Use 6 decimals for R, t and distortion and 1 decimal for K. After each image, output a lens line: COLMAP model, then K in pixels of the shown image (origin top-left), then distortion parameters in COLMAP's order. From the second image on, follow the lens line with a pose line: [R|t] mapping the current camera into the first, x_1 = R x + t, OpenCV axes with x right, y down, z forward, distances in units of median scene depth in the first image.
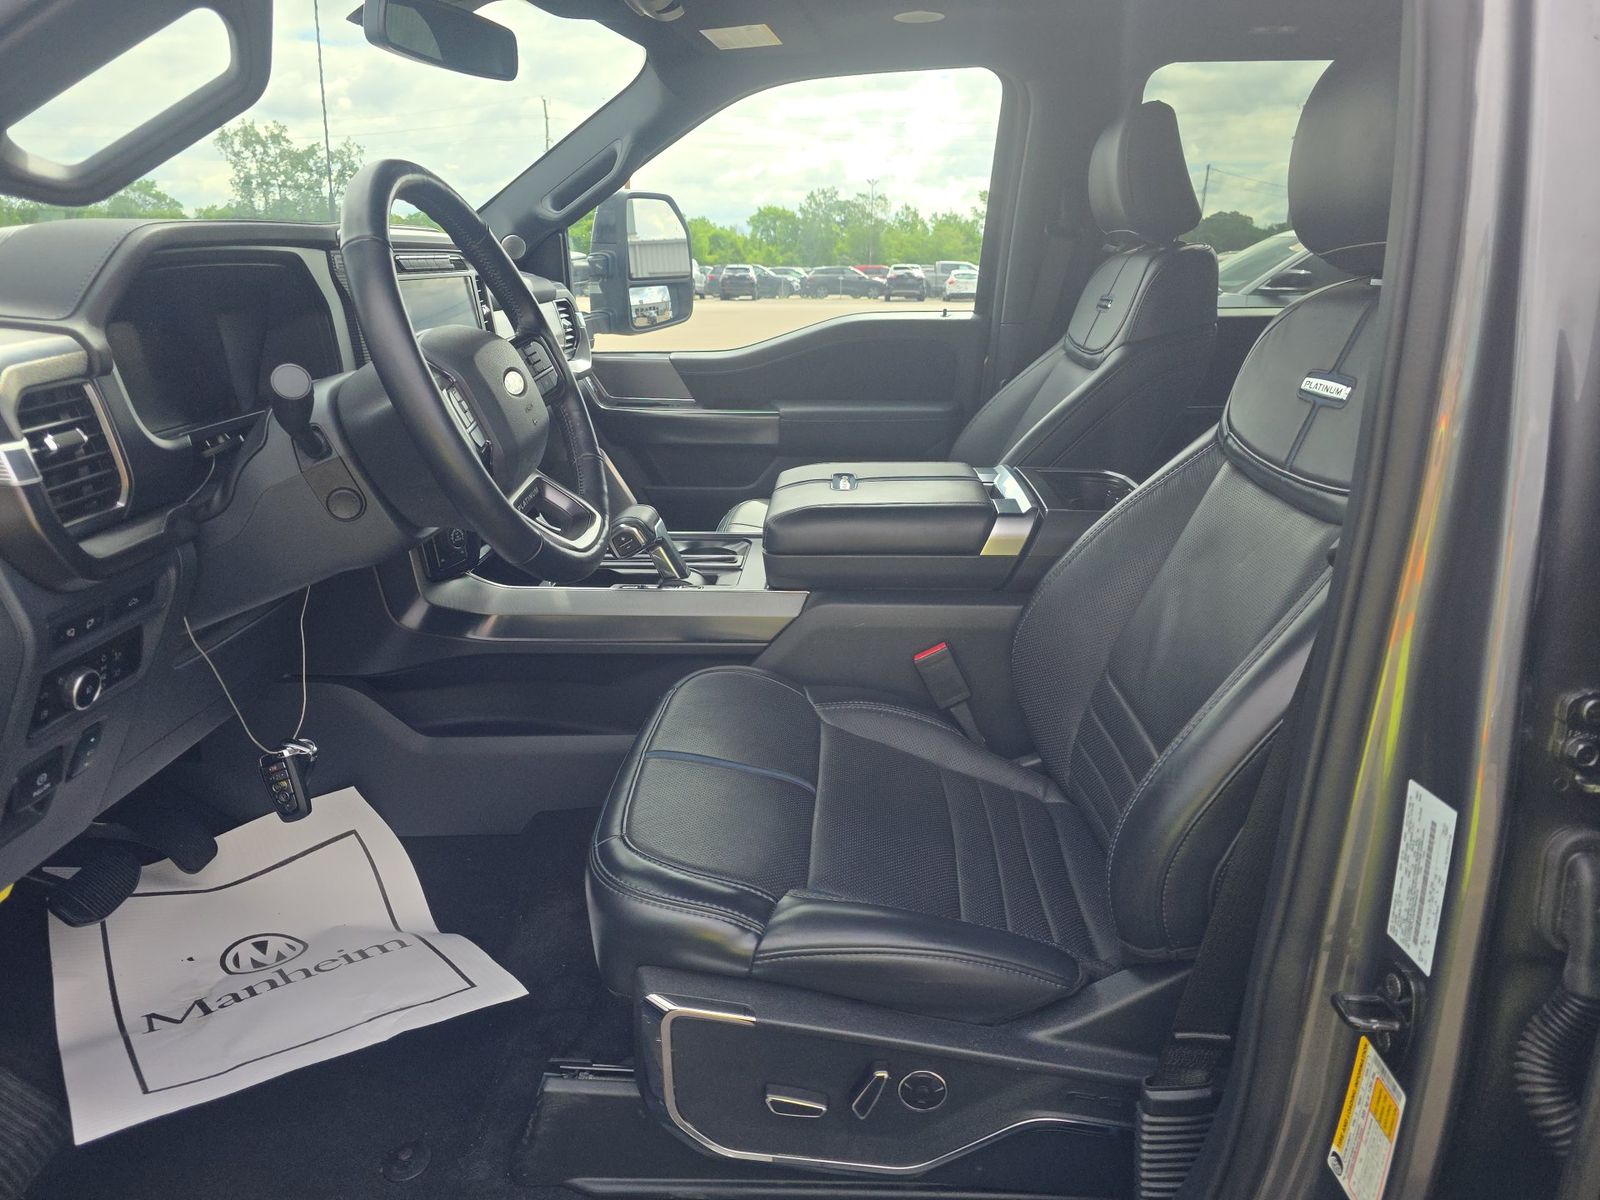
lens RADIAL K [[1053.6, 0, 807.2], [0, 1053.6, 606.1], [0, 0, 1]] dist [0.012514, -0.000535]
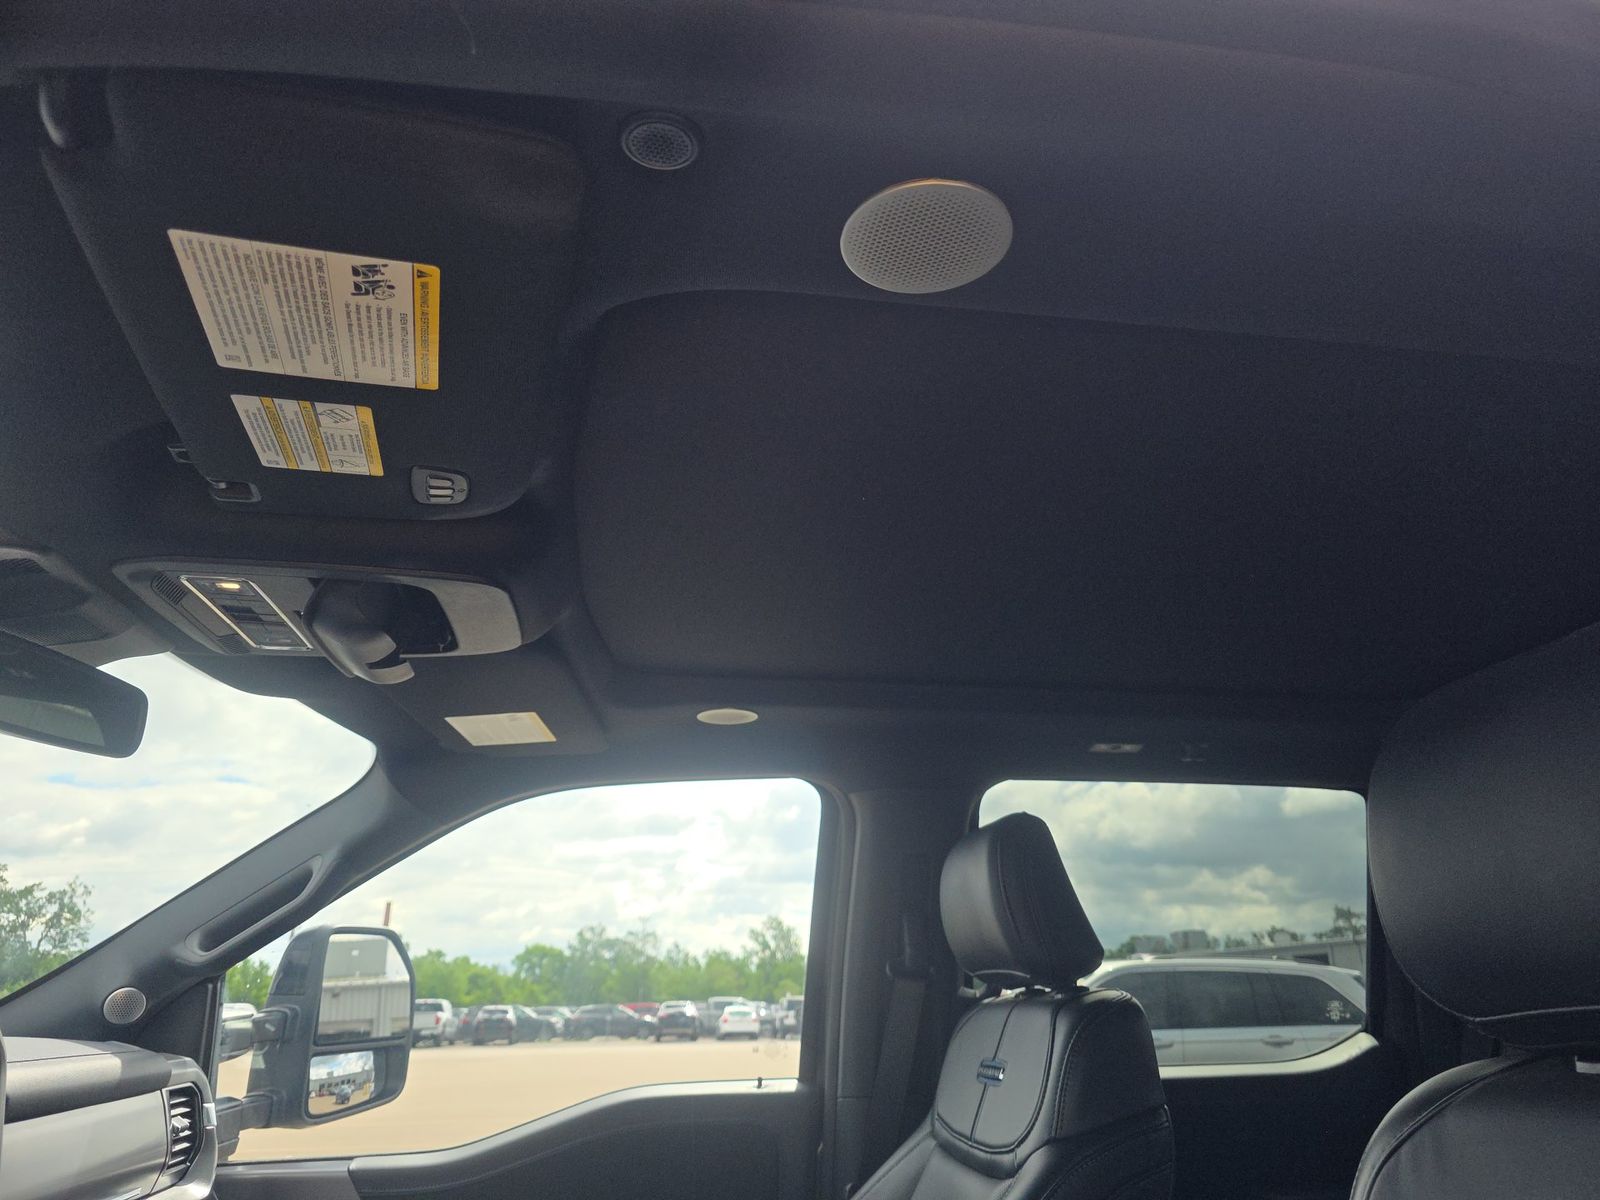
lens RADIAL K [[1053.6, 0, 807.2], [0, 1053.6, 606.1], [0, 0, 1]] dist [0.012514, -0.000535]
pose [[0.978963, 0.056505, 0.196059, 0.000657], [0.077635, 0.785463, -0.614021, -0.072201], [-0.188692, 0.616324, 0.764552, 0.194321]]
